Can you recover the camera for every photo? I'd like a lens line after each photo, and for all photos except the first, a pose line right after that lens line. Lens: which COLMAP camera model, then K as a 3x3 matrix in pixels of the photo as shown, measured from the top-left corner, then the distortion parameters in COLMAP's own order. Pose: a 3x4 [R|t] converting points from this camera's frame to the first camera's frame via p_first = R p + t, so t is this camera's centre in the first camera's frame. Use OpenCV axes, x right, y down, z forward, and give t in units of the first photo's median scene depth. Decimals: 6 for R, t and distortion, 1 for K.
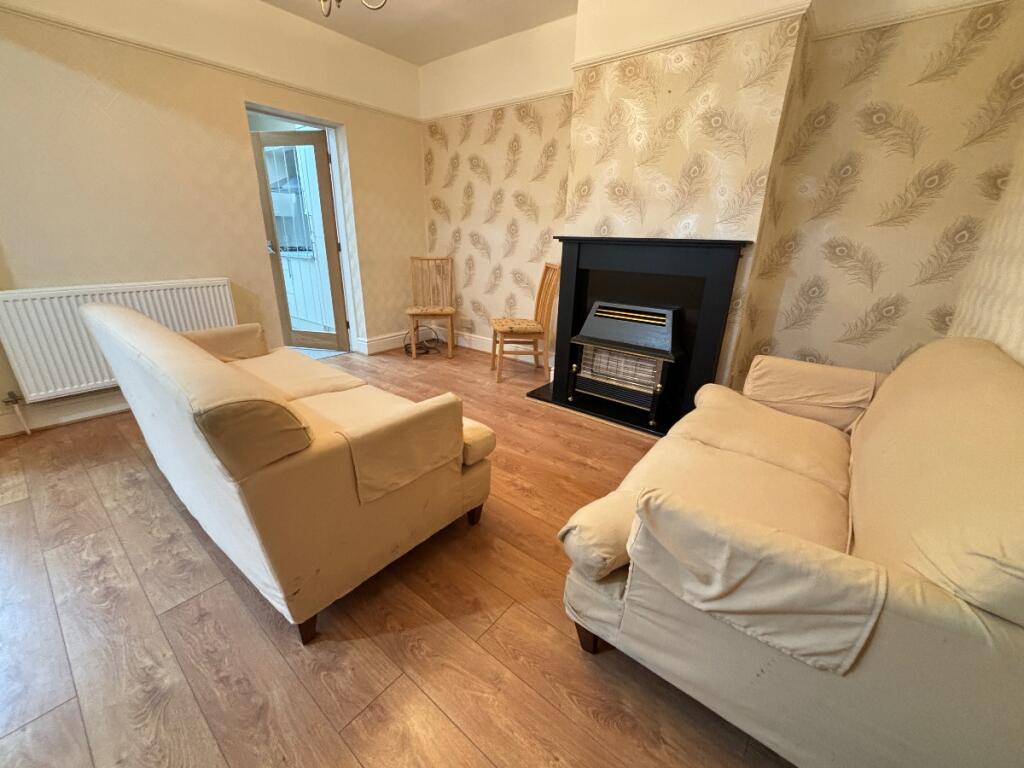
lens RADIAL K [[414.5, 0, 509.8], [0, 414.5, 385.7], [0, 0, 1]] dist [-0.001566, -0.000197]
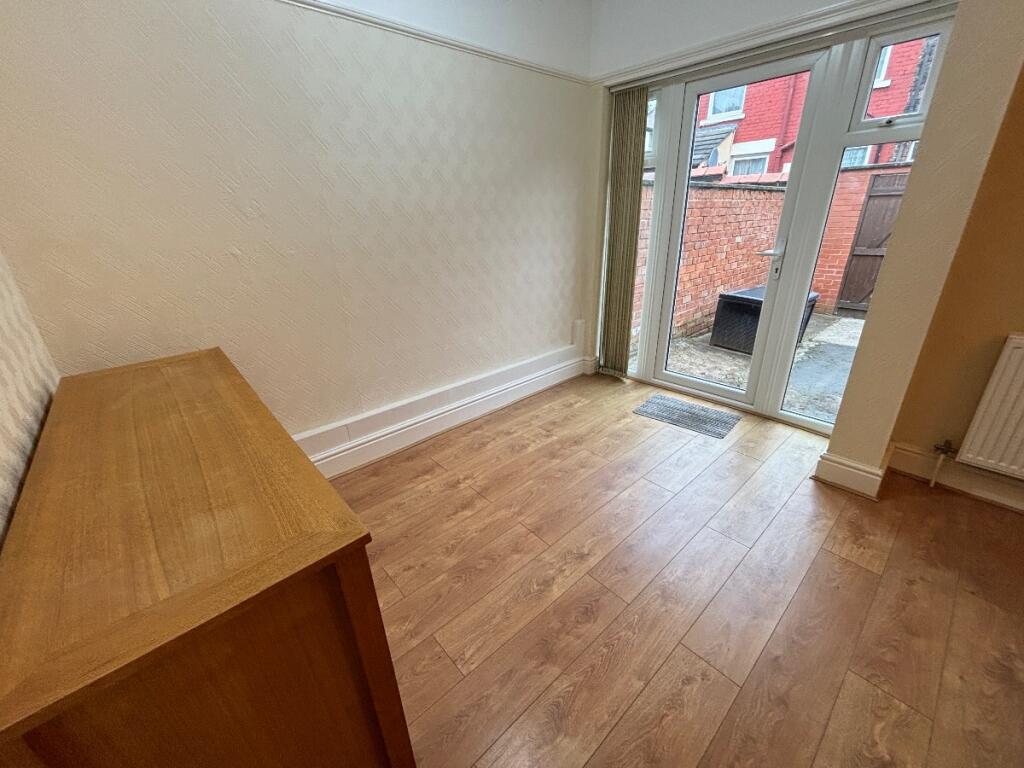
lens RADIAL K [[414.5, 0, 510.8], [0, 414.5, 383.3], [0, 0, 1]] dist [-0.001566, -0.000197]
pose [[-0.160489, 0.366707, -0.916389, -0.310534], [-0.313668, 0.861348, 0.399615, -0.145939], [0.935871, 0.351576, -0.023212, 0.117493]]
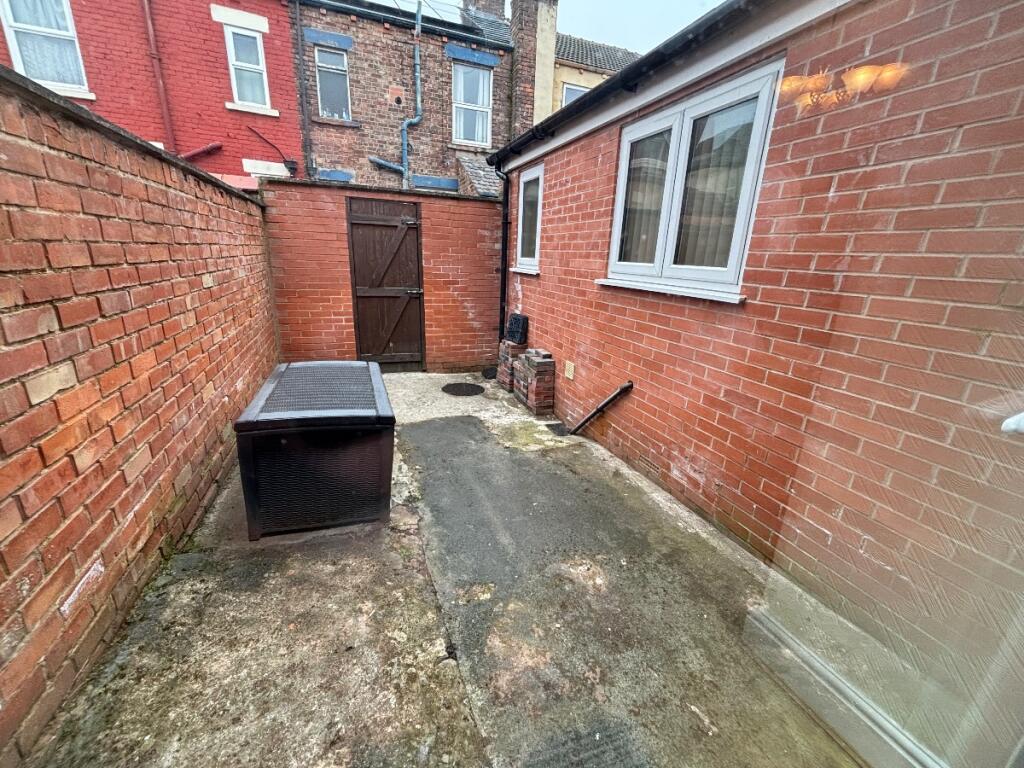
lens RADIAL K [[414.5, 0, 508.5], [0, 414.5, 383.0], [0, 0, 1]] dist [-0.001566, -0.000197]
pose [[0.855151, 0.172212, -0.488937, -1.518632], [-0.200930, 0.979585, -0.006400, -0.196535], [0.477853, 0.103715, 0.872296, 0.393434]]
